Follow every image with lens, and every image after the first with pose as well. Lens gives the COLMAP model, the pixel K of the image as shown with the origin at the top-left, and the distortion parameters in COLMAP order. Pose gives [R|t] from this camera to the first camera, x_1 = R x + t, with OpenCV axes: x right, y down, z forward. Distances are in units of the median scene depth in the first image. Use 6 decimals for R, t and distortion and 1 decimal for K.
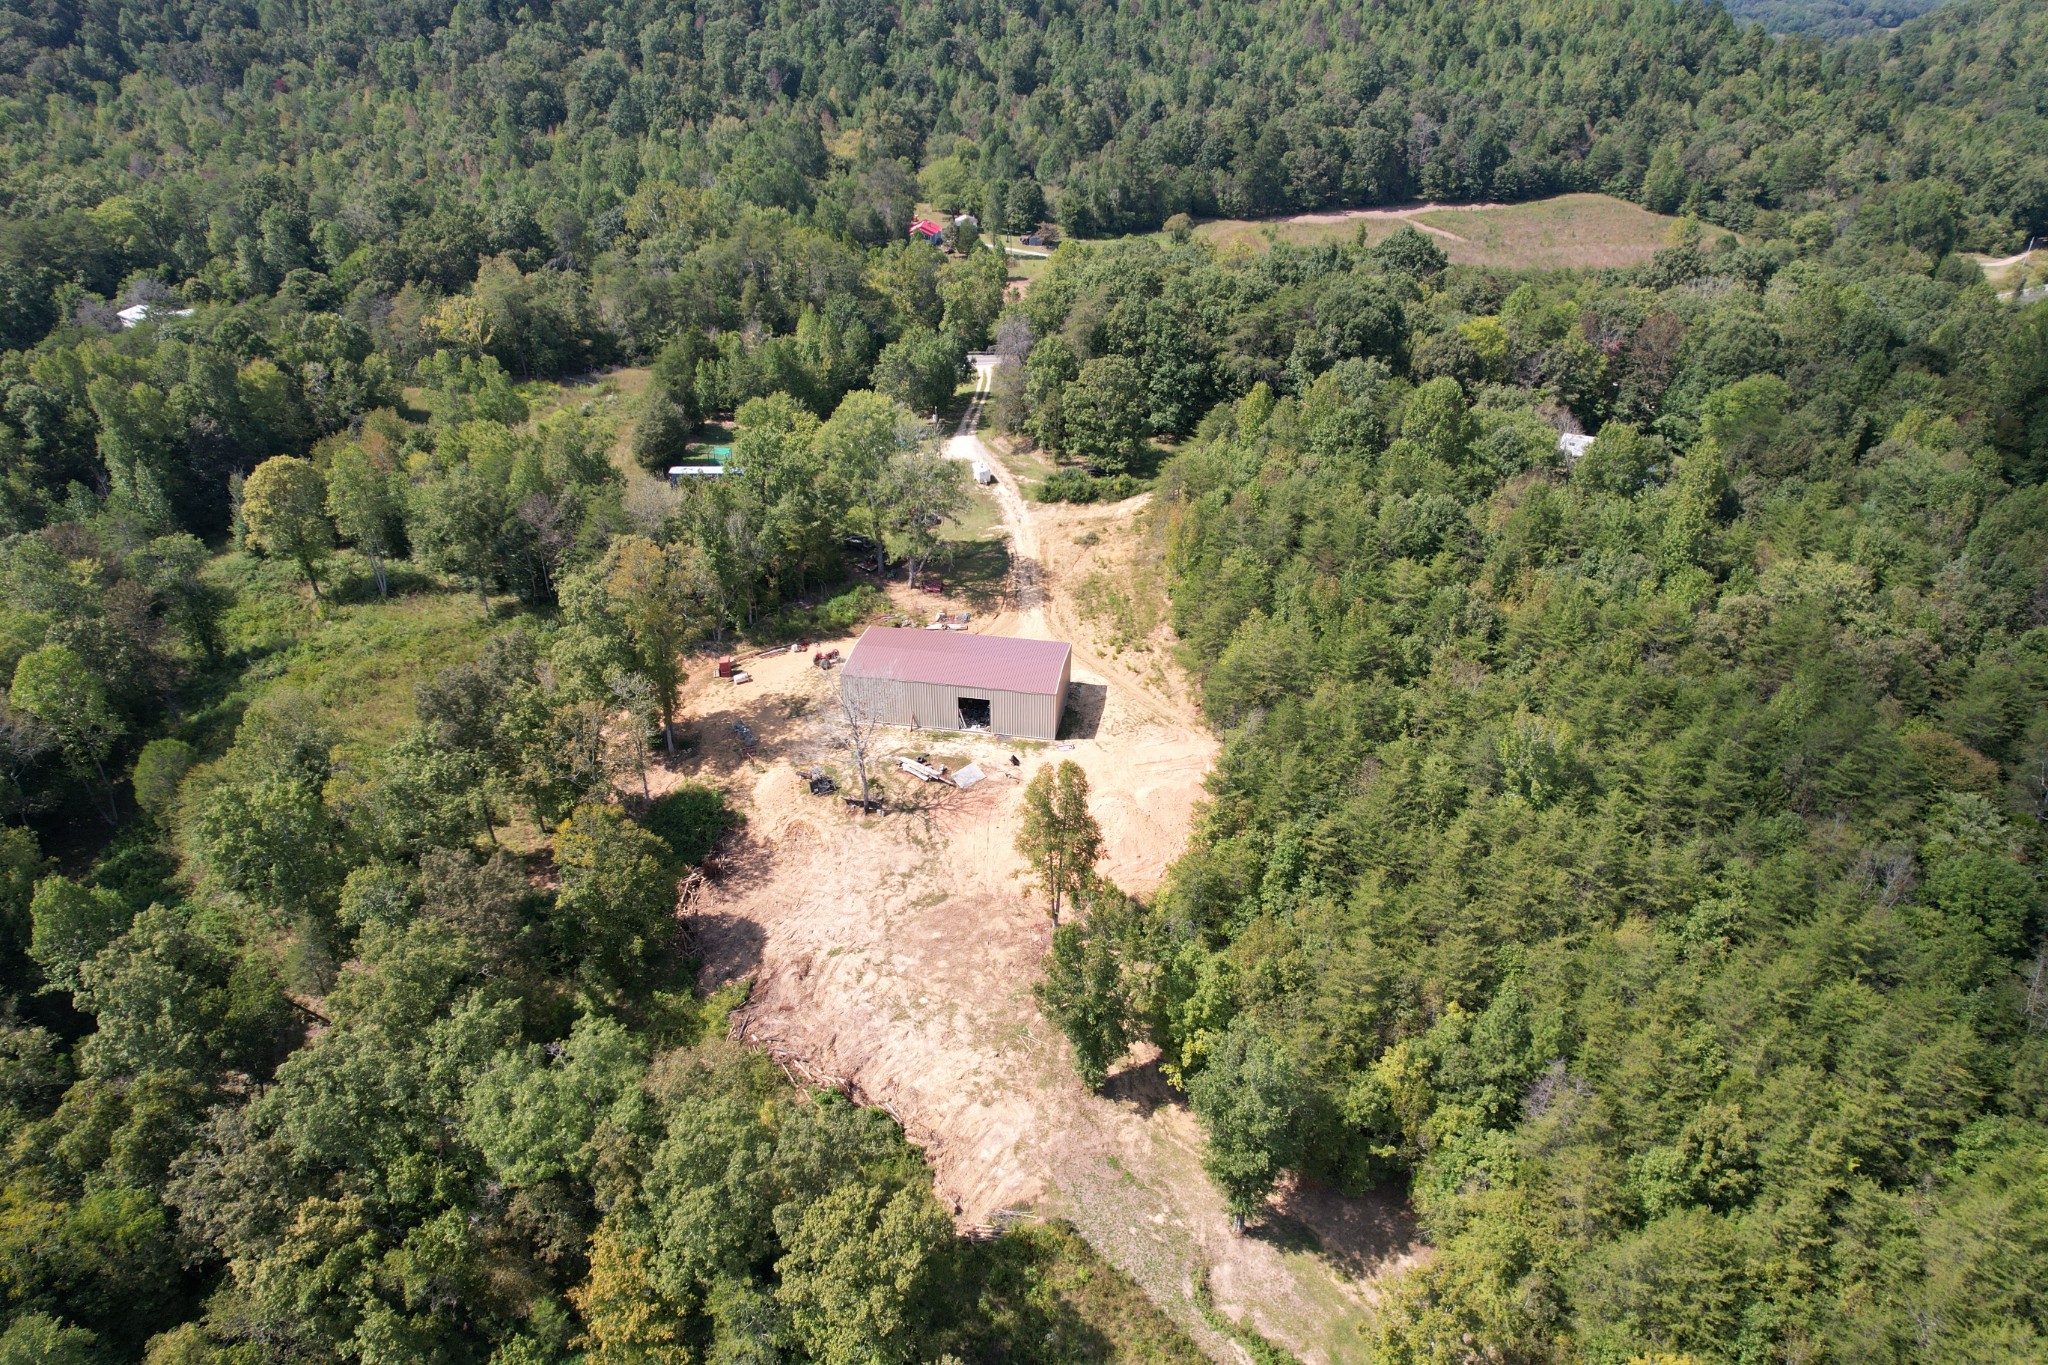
lens RADIAL K [[1311.2, 0, 1002.6], [0, 1311.2, 690.9], [0, 0, 1]] dist [-0.078562, 0.071510]
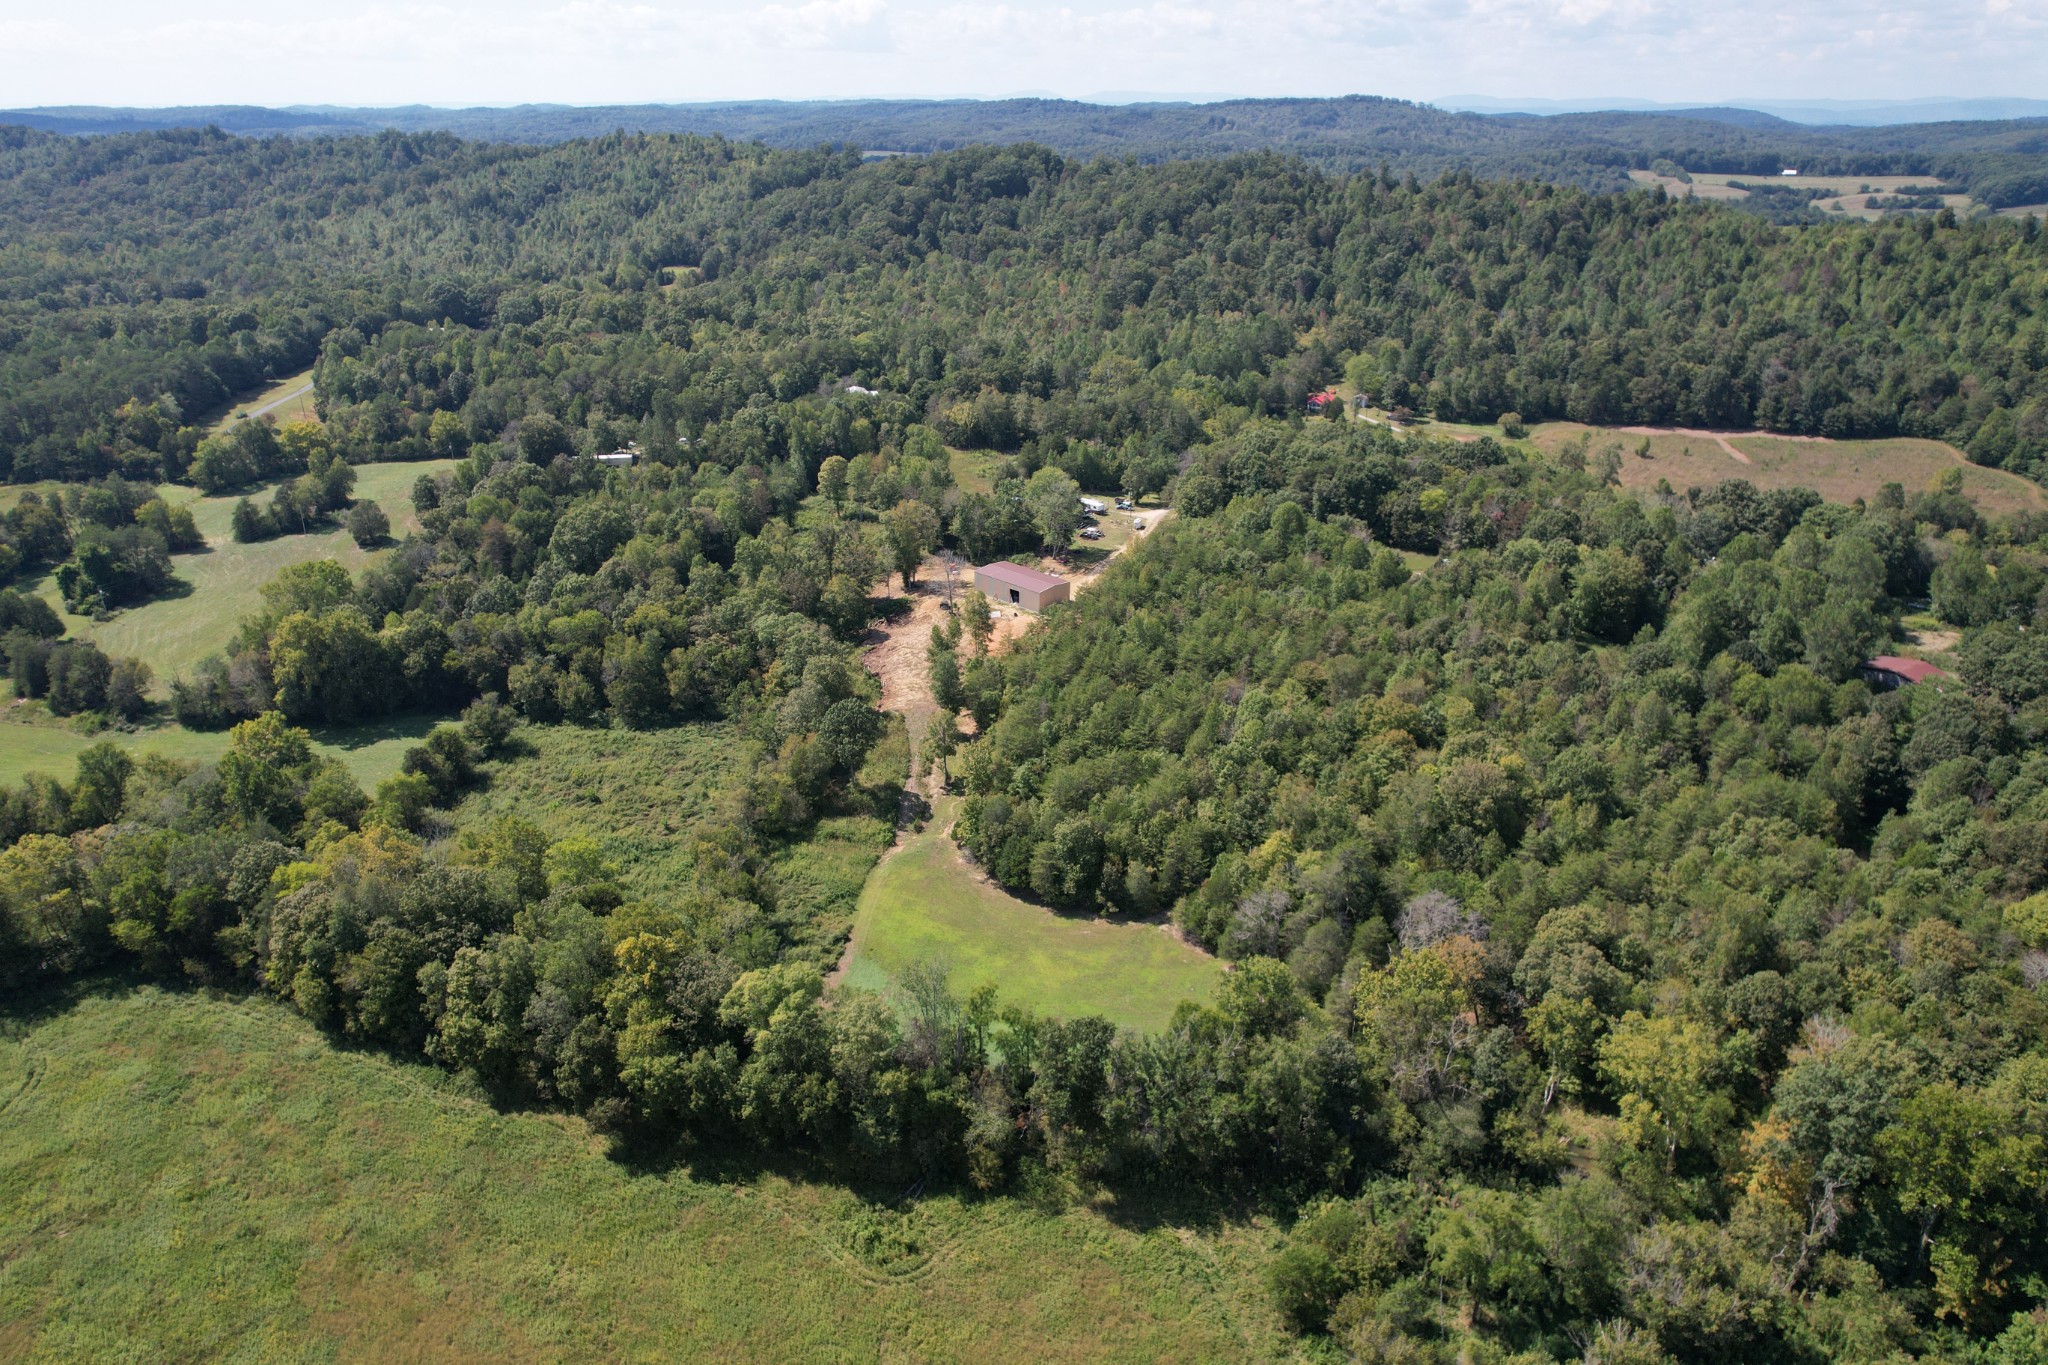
lens RADIAL K [[1311.2, 0, 1013.6], [0, 1311.2, 689.8], [0, 0, 1]] dist [-0.078562, 0.071510]
pose [[0.836684, 0.231303, -0.496446, 0.408417], [-0.275870, 0.961042, -0.017169, 0.075251], [0.473134, 0.151320, 0.867898, -0.359470]]
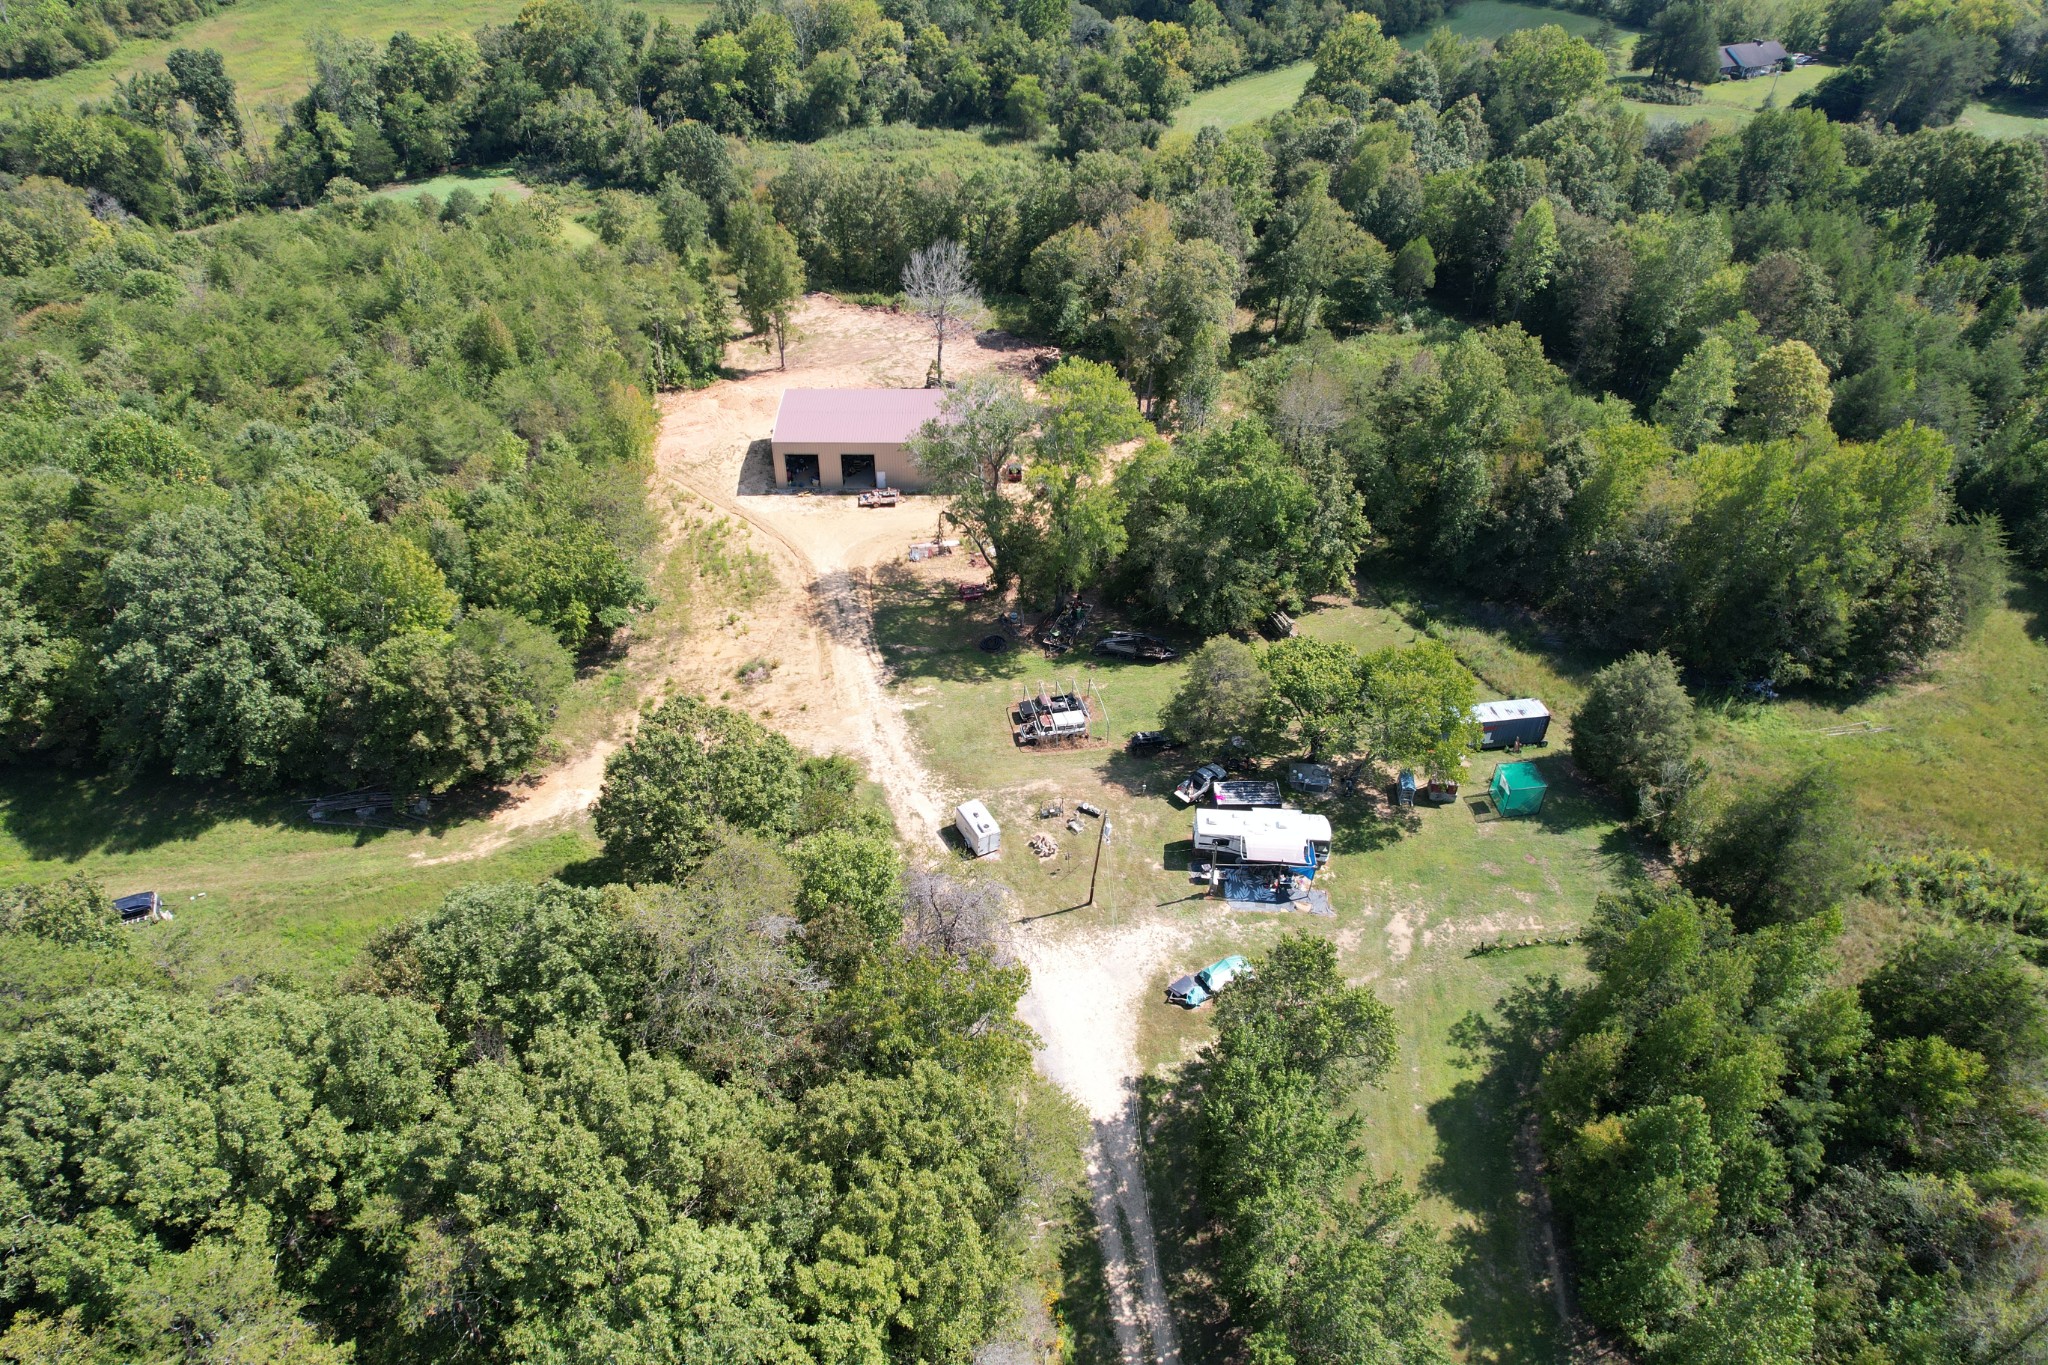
lens RADIAL K [[1311.2, 0, 1005.3], [0, 1311.2, 687.6], [0, 0, 1]] dist [-0.078562, 0.071510]
pose [[-0.979714, 0.118600, -0.161537, 0.021194], [-0.110021, 0.355413, 0.928212, -0.298330], [0.167498, 0.927155, -0.335155, 0.526596]]
